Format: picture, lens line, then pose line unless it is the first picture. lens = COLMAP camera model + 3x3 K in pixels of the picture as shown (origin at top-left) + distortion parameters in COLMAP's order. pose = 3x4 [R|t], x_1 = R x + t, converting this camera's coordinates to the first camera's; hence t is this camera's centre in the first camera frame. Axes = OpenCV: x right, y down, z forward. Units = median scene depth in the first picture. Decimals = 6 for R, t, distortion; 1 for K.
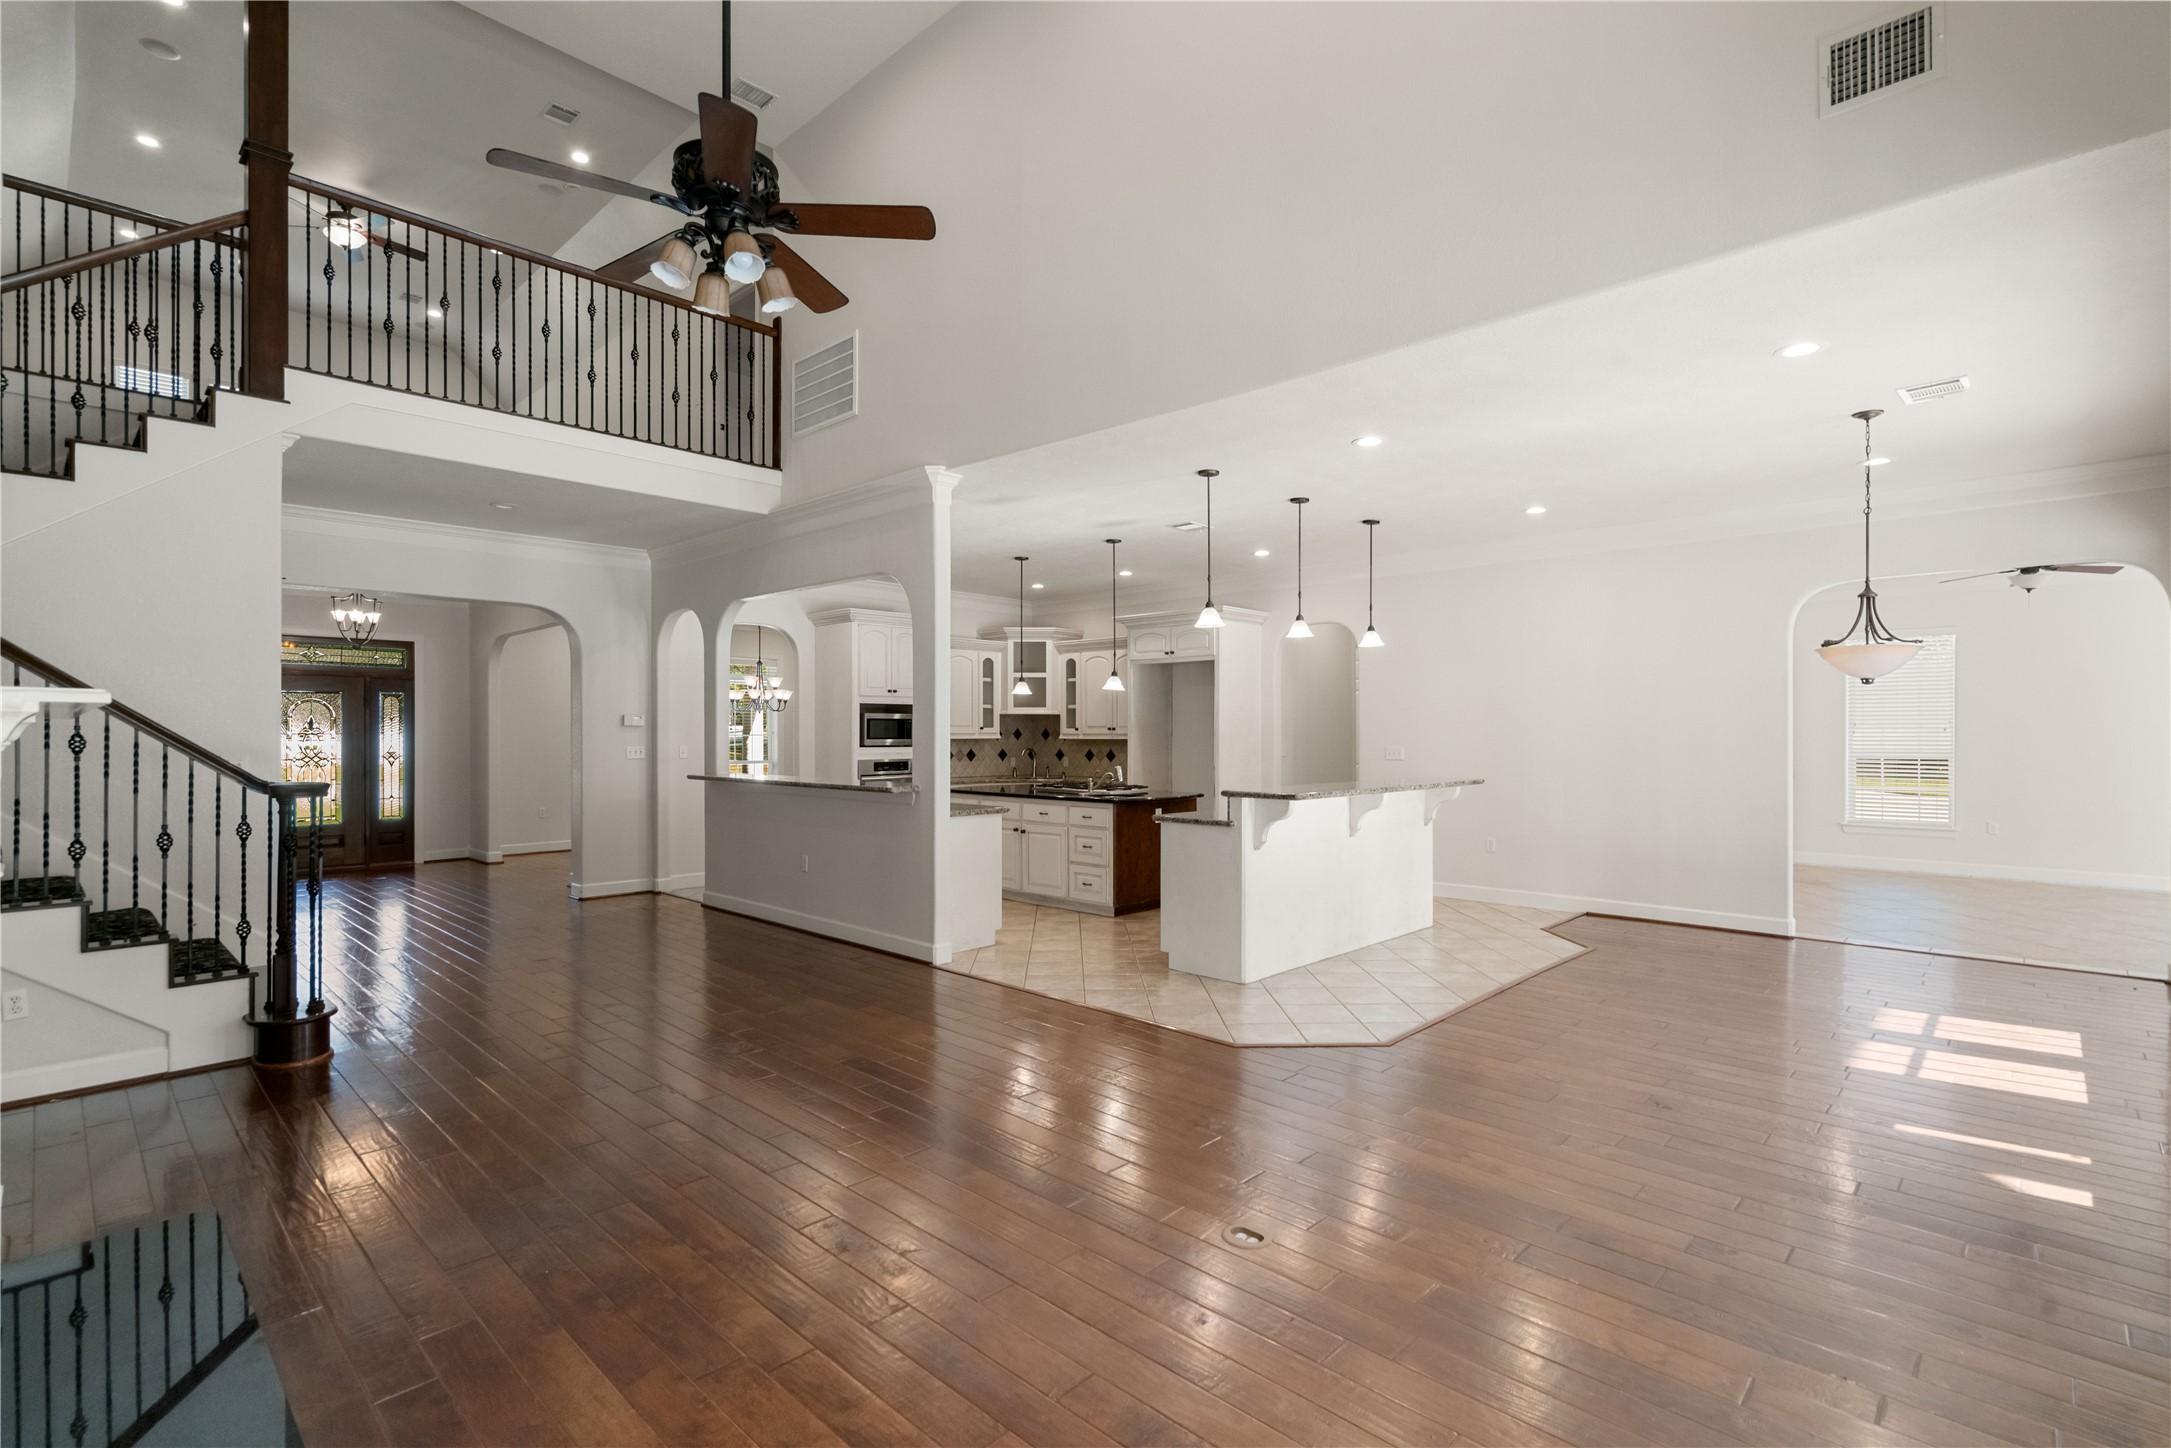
lens RADIAL K [[997.8, 0, 1089.4], [0, 997.8, 726.0], [0, 0, 1]] dist [-0.002875, -0.000175]
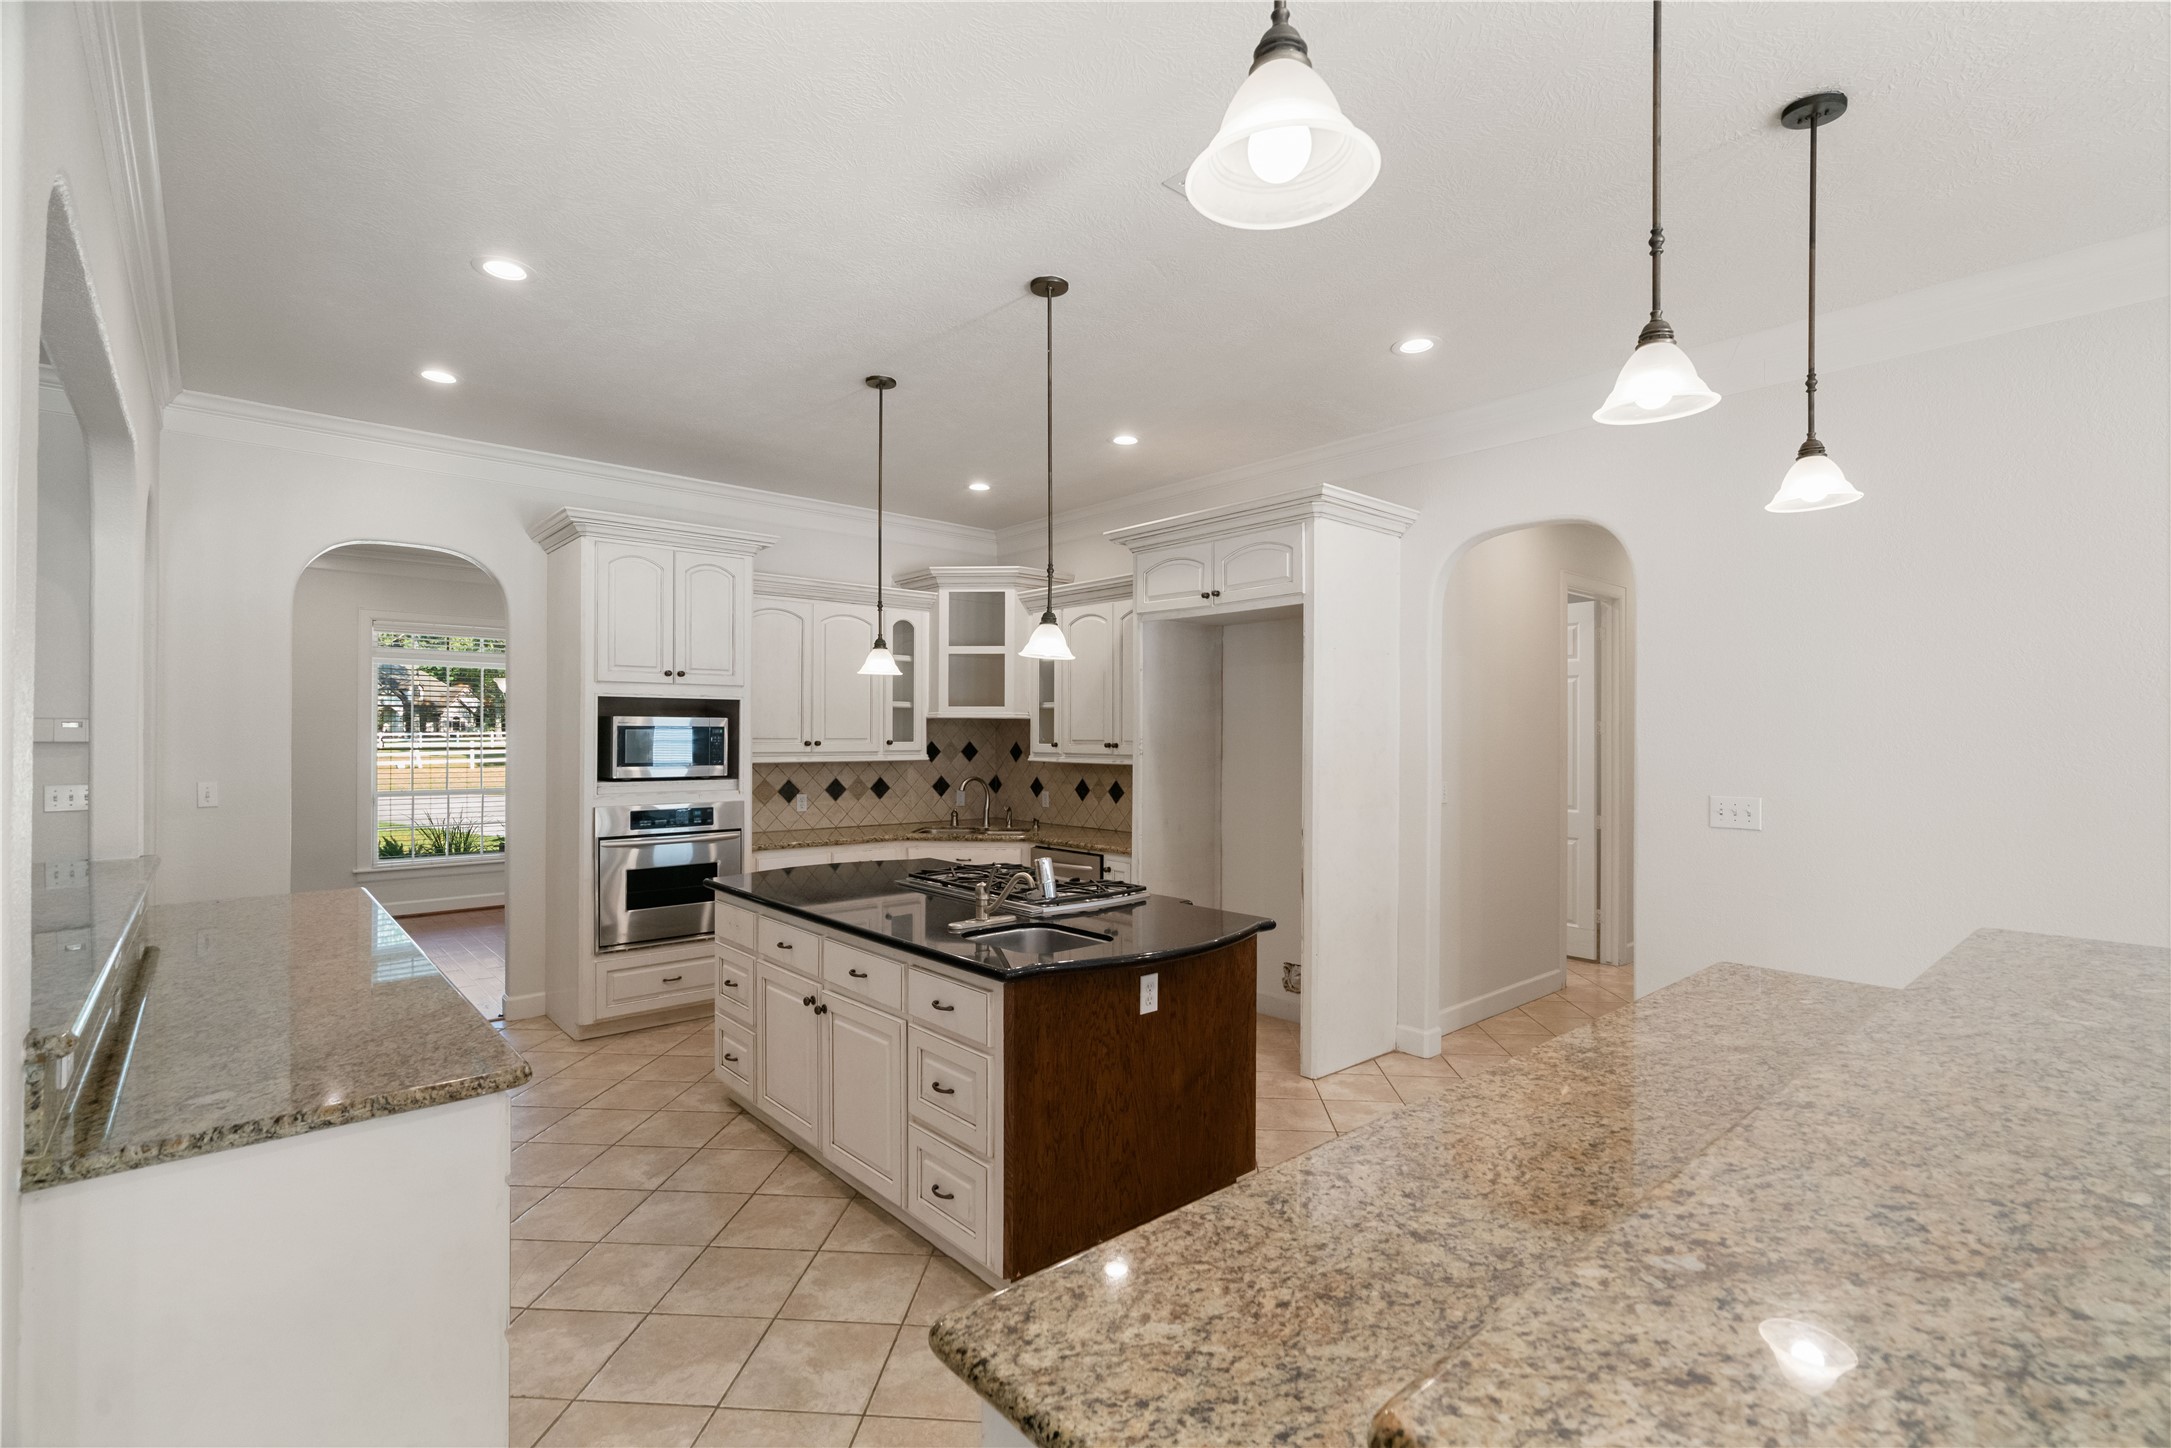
lens RADIAL K [[997.8, 0, 1078.3], [0, 997.8, 732.7], [0, 0, 1]] dist [-0.002875, -0.000175]
pose [[0.995265, 0.002224, -0.097169, 0.054730], [-0.001882, 0.999992, 0.003608, -0.005701], [0.097176, -0.003408, 0.995261, 0.439825]]
